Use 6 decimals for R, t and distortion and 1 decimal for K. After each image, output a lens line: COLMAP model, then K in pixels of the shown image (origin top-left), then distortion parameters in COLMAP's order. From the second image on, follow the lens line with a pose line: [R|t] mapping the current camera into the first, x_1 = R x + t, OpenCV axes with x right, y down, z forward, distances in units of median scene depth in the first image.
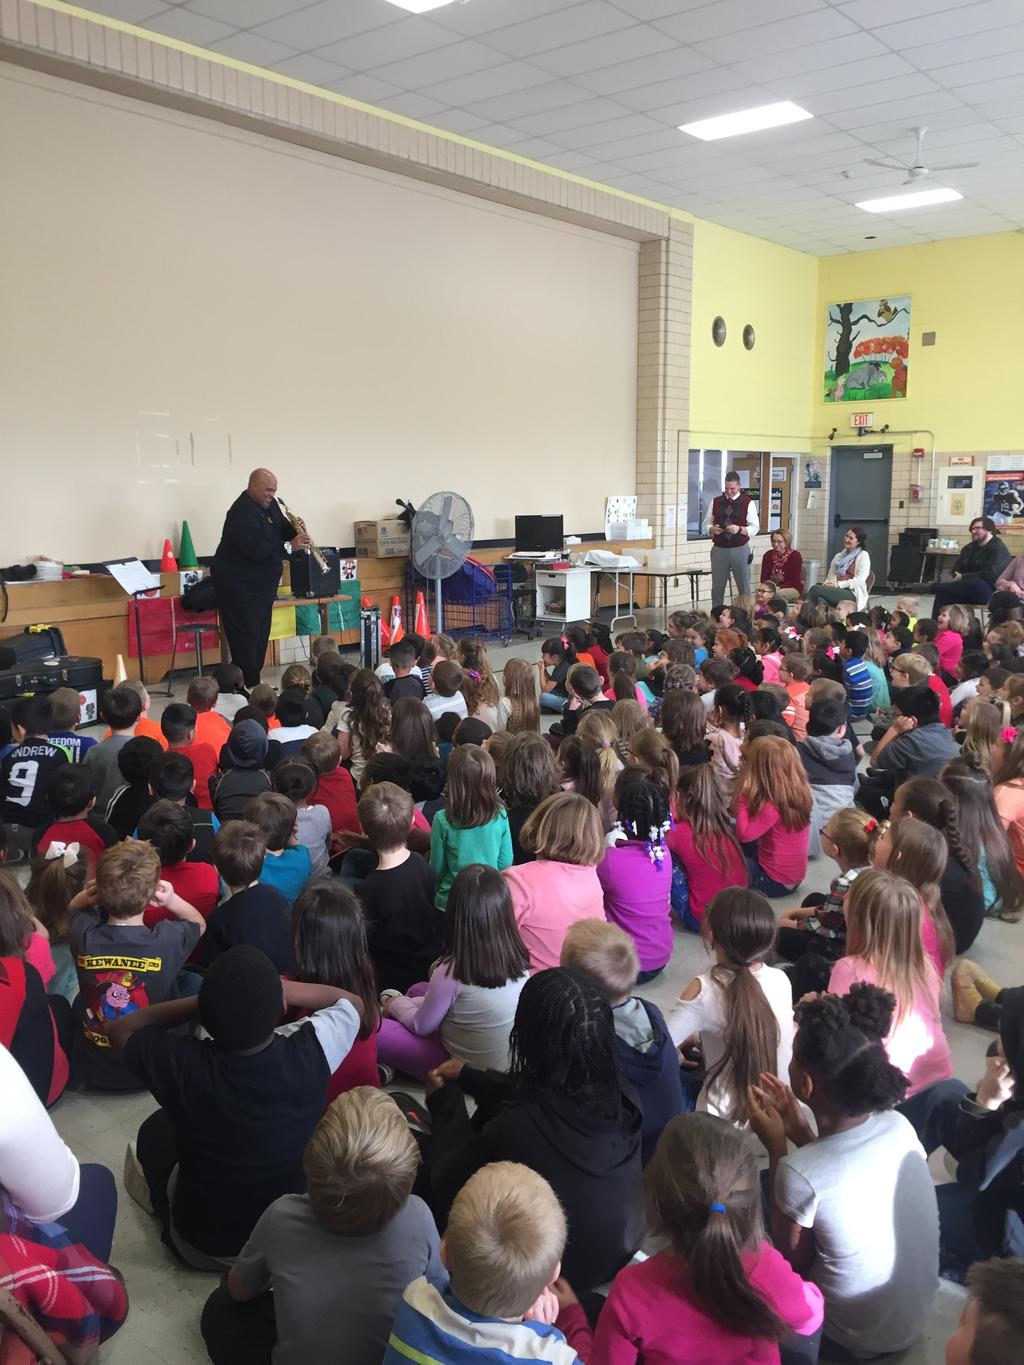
lens RADIAL K [[1164.3, 0, 518.7], [0, 1164.3, 685.4], [0, 0, 1]] dist [0.029685, -0.084857]
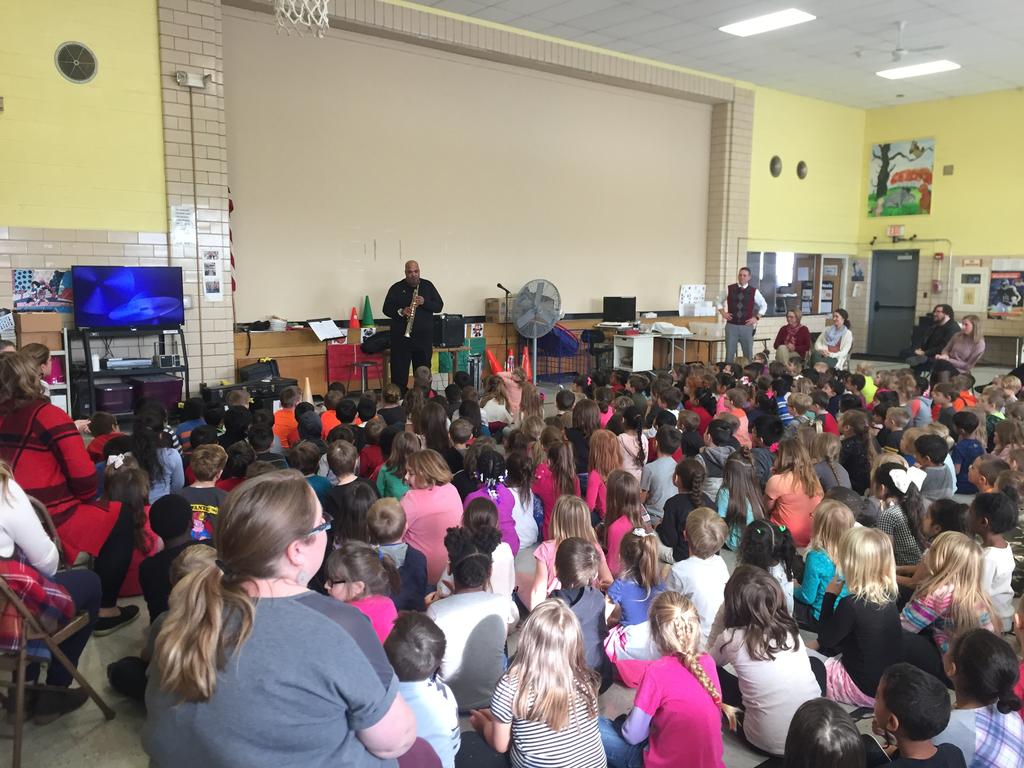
lens RADIAL K [[873.5, 0, 503.1], [0, 873.5, 387.5], [0, 0, 1]] dist [0.029685, -0.084857]
pose [[0.978130, 0.040966, -0.203920, 0.101514], [-0.049385, 0.998118, -0.036365, 0.010961], [0.202047, 0.045640, 0.978312, -0.073740]]
